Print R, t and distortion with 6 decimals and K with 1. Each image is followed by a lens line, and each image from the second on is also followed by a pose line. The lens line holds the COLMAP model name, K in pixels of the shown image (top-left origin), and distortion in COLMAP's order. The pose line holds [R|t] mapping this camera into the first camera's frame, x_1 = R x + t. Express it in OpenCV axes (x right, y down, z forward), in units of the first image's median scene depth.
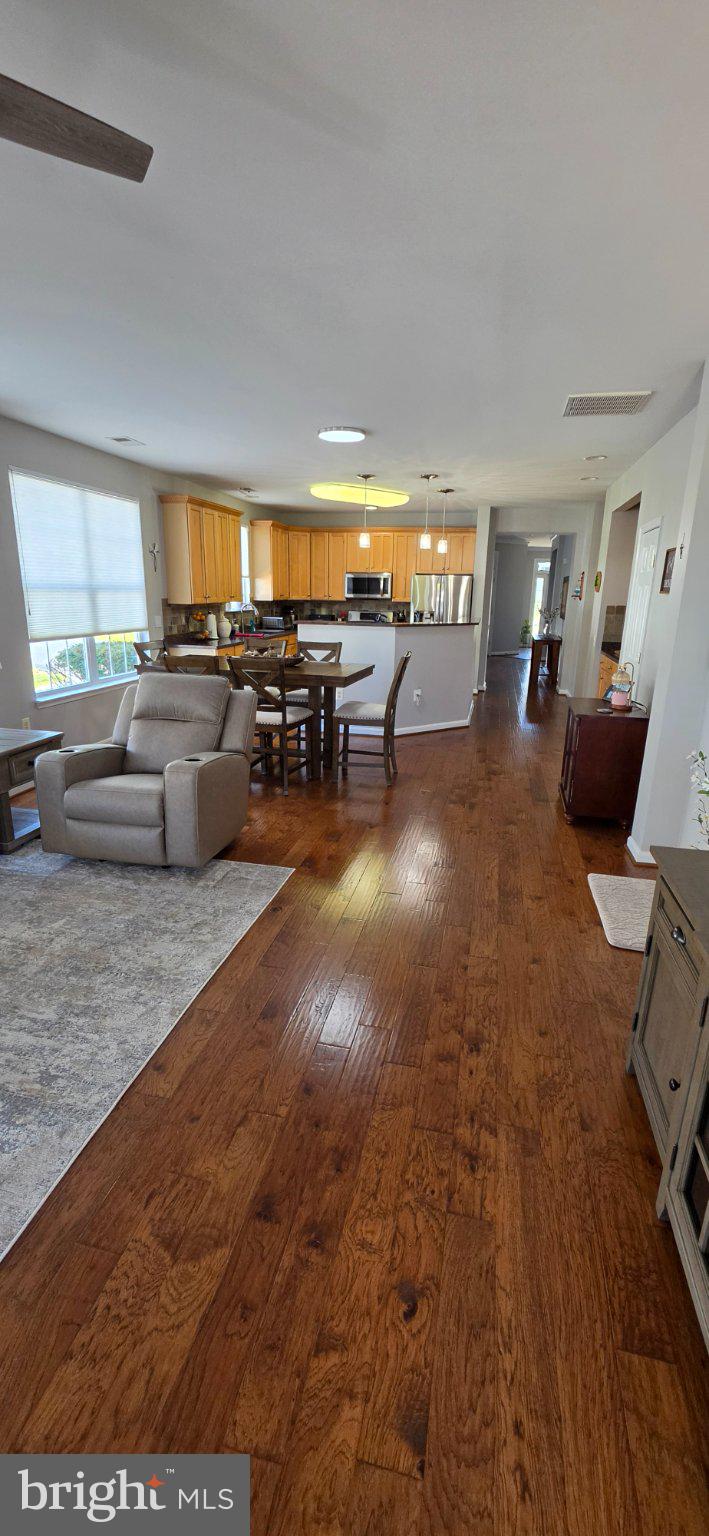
lens RADIAL K [[619.0, 0, 351.5], [0, 619.0, 761.4], [0, 0, 1]] dist [0.002164, 0.000035]
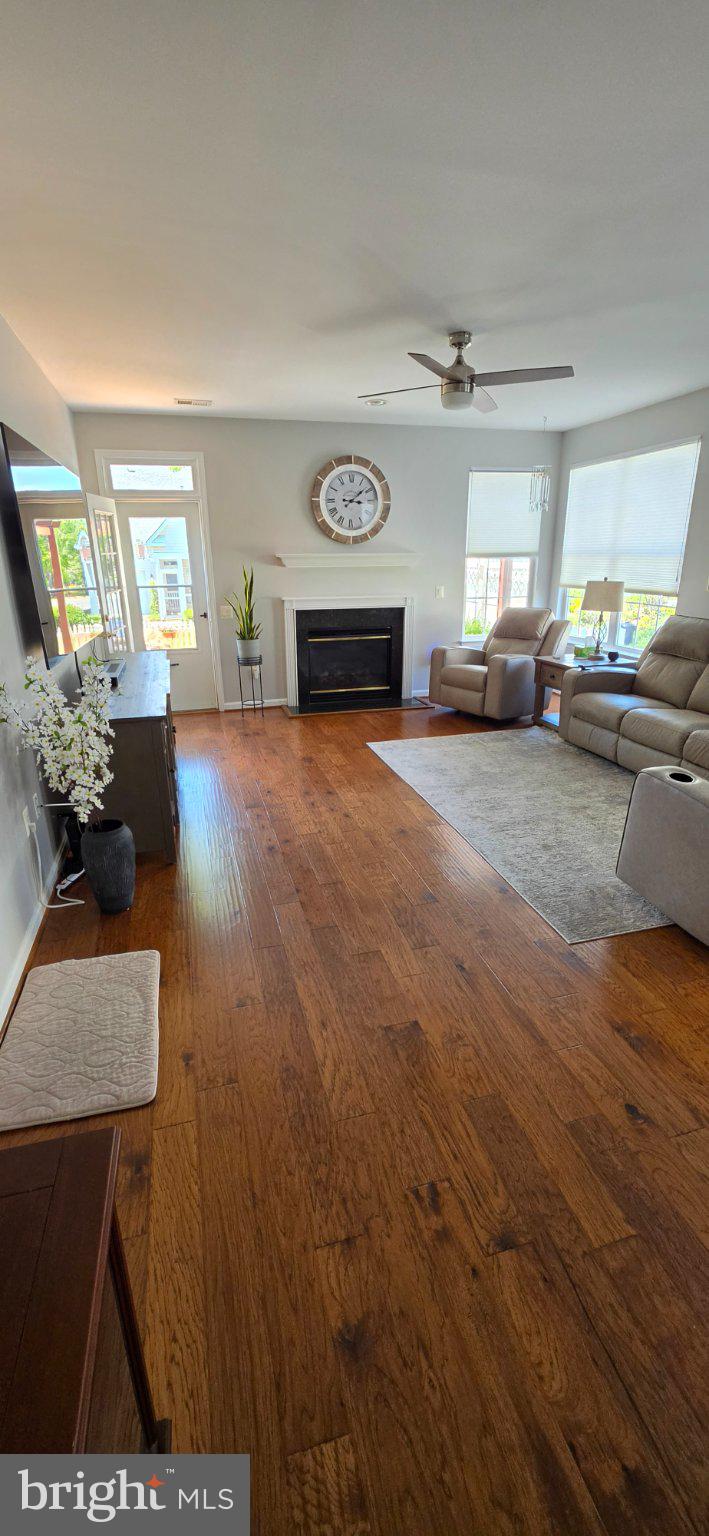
lens RADIAL K [[619.0, 0, 348.1], [0, 619.0, 778.6], [0, 0, 1]] dist [0.002164, 0.000035]
pose [[-0.883352, 0.158430, -0.441122, 0.568523], [-0.127563, 0.824354, 0.551515, -0.469177], [0.451017, 0.543453, -0.707985, 1.730066]]
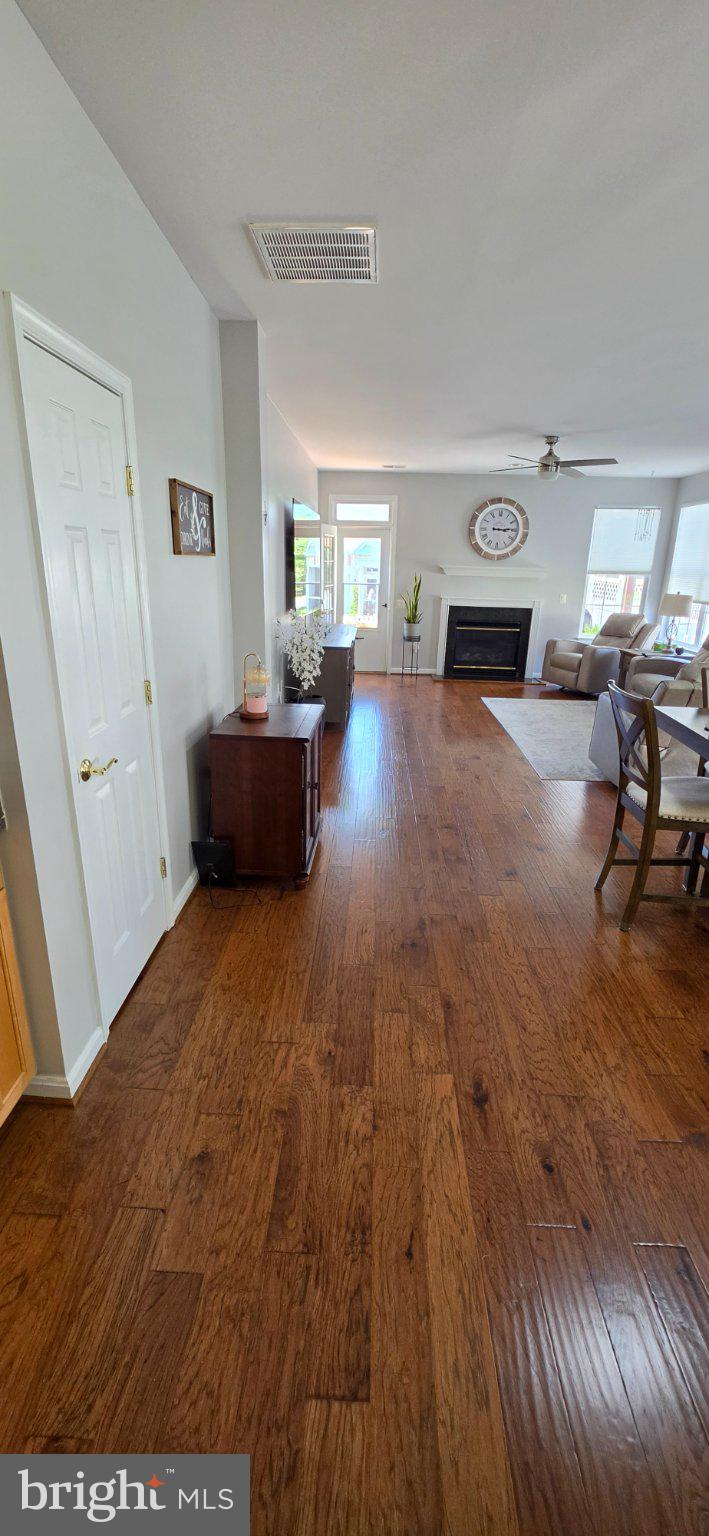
lens RADIAL K [[619.0, 0, 354.2], [0, 619.0, 765.2], [0, 0, 1]] dist [0.002164, 0.000035]
pose [[-0.980891, 0.026162, -0.192790, 0.658824], [-0.086420, 0.829208, 0.552219, -0.601898], [0.174310, 0.558327, -0.811102, 2.191481]]
